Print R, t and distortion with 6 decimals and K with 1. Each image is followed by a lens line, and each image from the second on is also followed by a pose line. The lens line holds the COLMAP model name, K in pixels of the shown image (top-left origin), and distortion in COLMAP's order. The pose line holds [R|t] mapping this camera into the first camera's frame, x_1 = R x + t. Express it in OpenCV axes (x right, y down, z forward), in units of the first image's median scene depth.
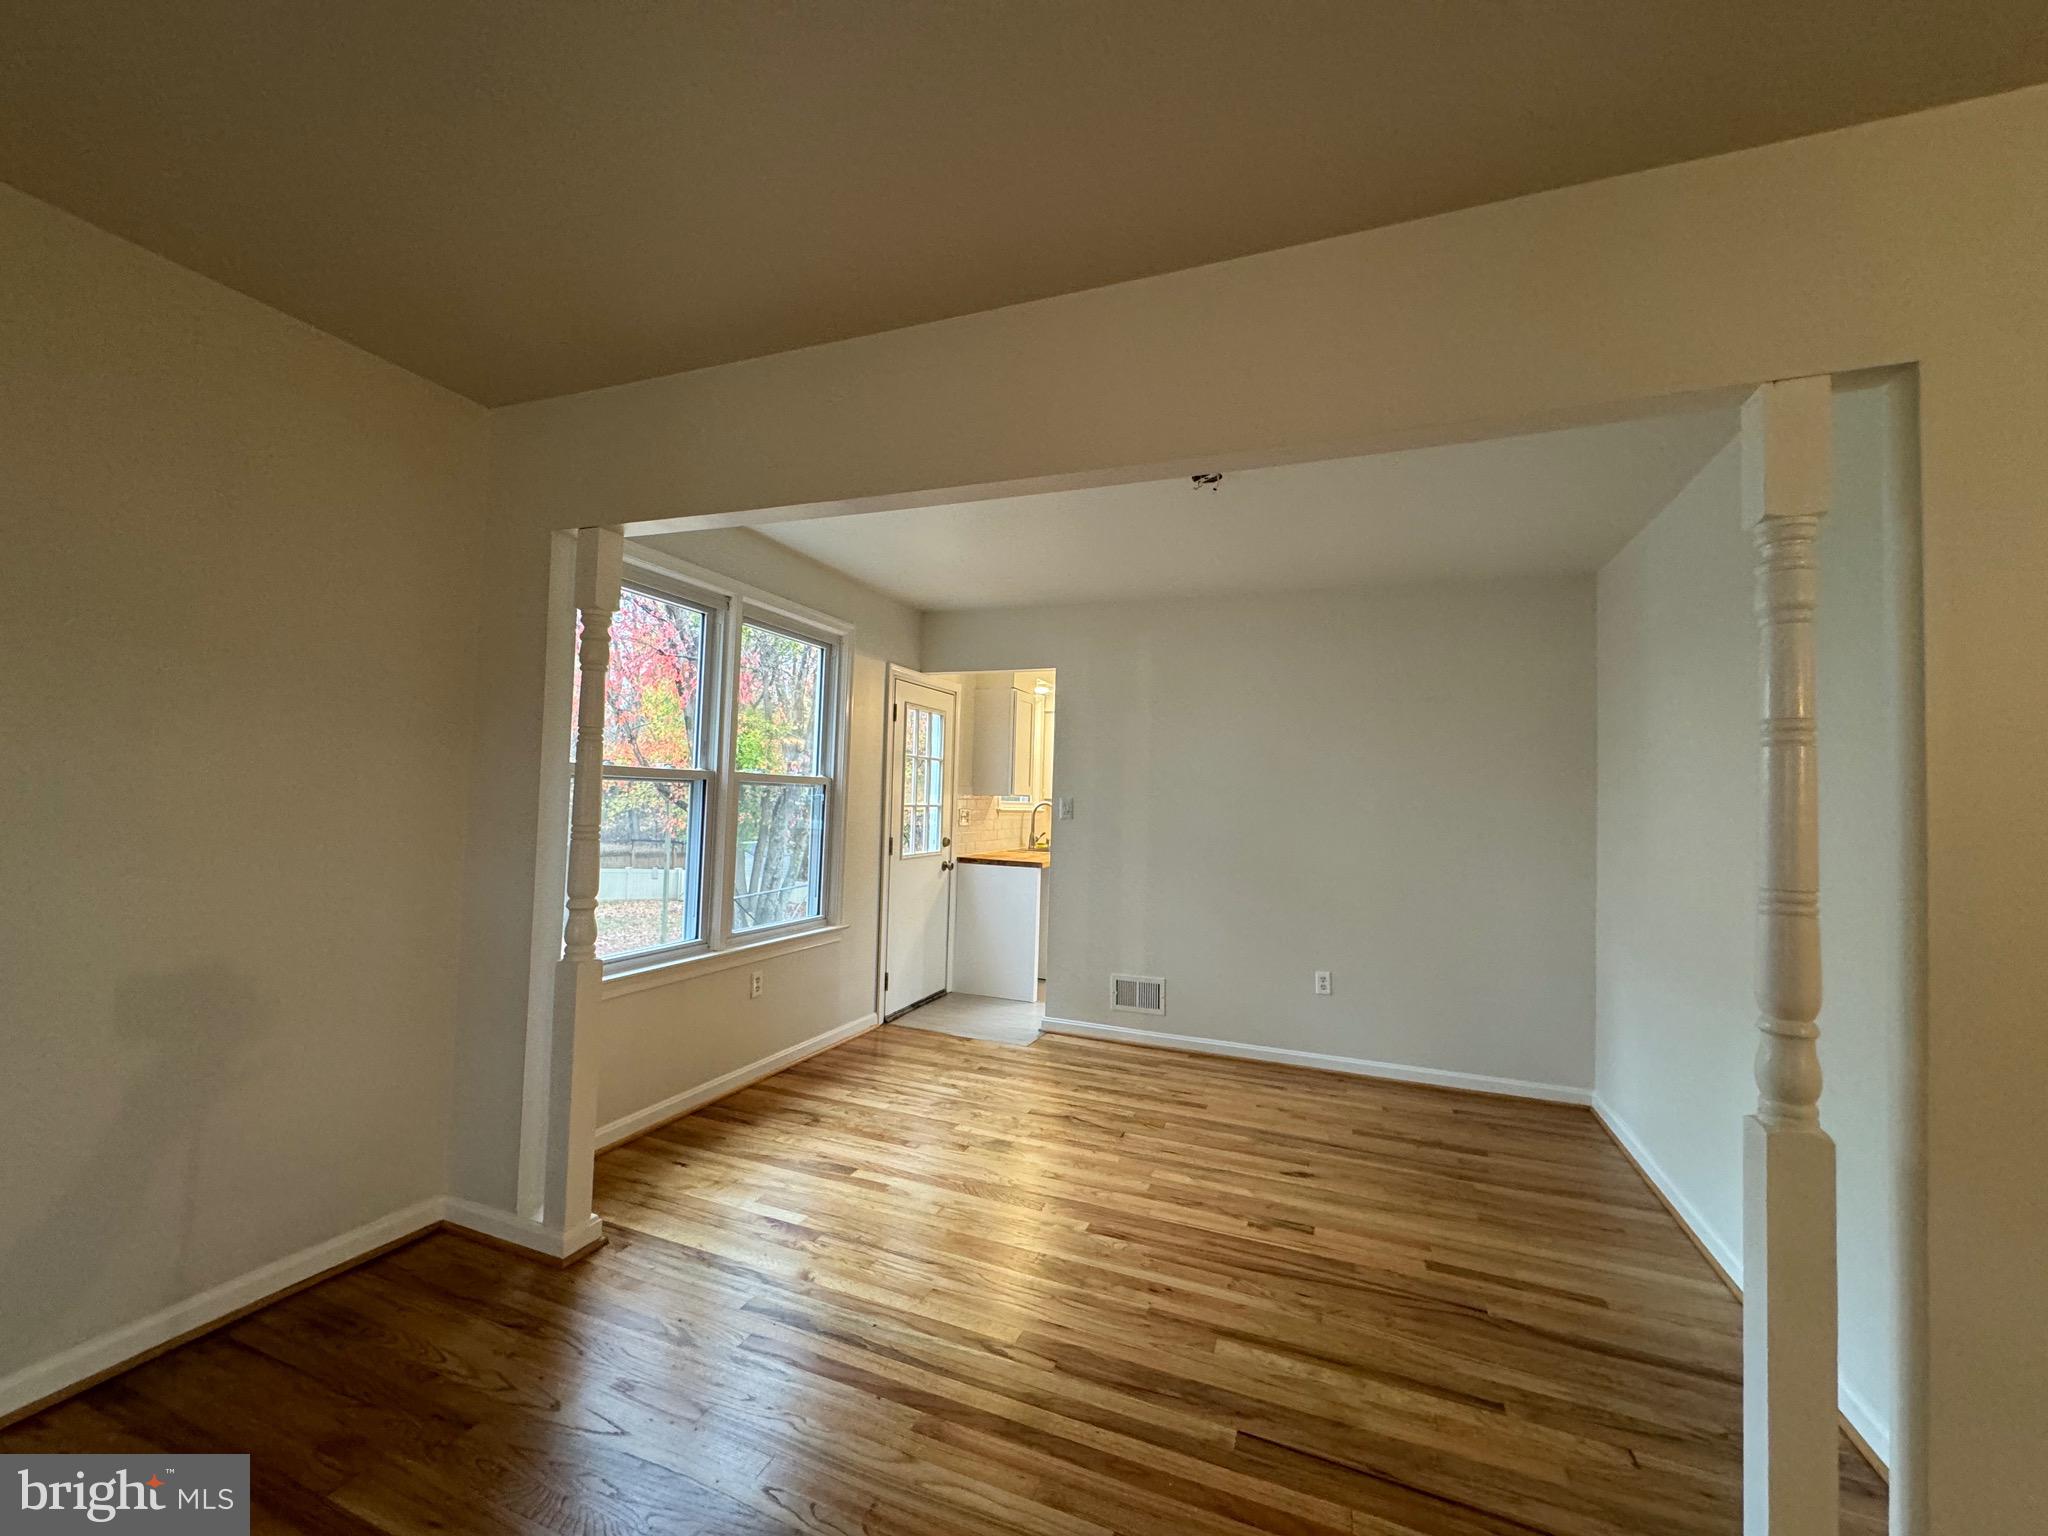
lens RADIAL K [[822.8, 0, 1024.0], [0, 822.8, 768.0], [0, 0, 1]] dist [-0.003986, -0.000088]
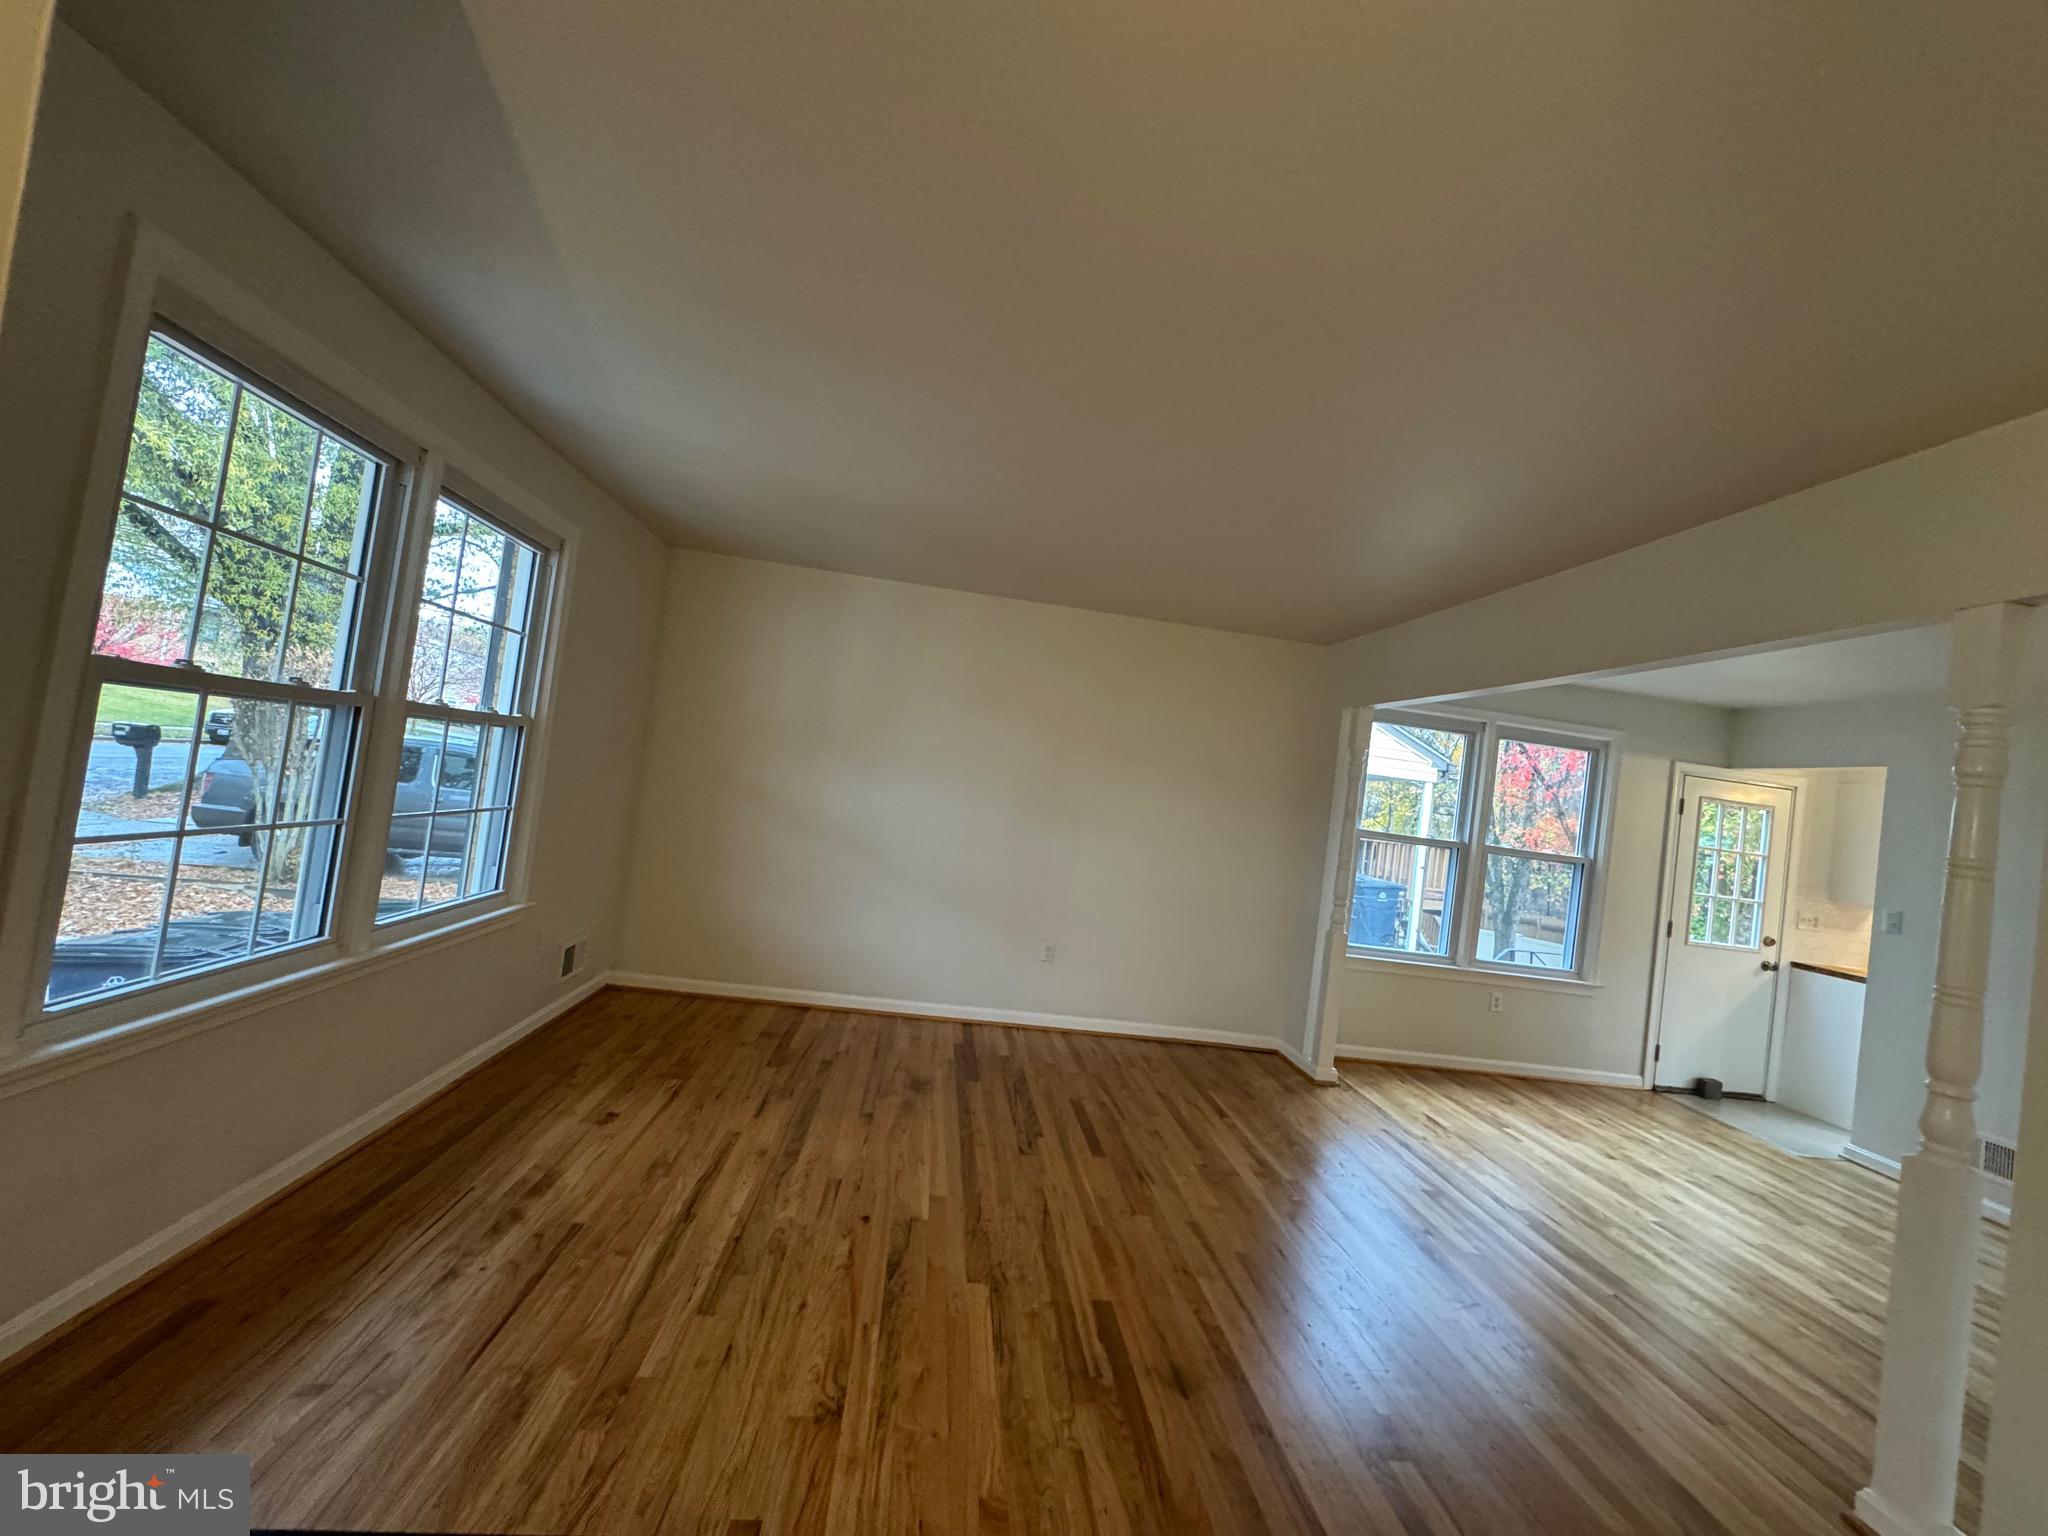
lens RADIAL K [[822.8, 0, 1024.0], [0, 822.8, 768.0], [0, 0, 1]] dist [-0.003986, -0.000088]
pose [[0.473275, 0.012379, -0.880828, 0.522942], [-0.082966, 0.996083, -0.030579, -0.017214], [0.876999, 0.087551, 0.472448, -0.380367]]
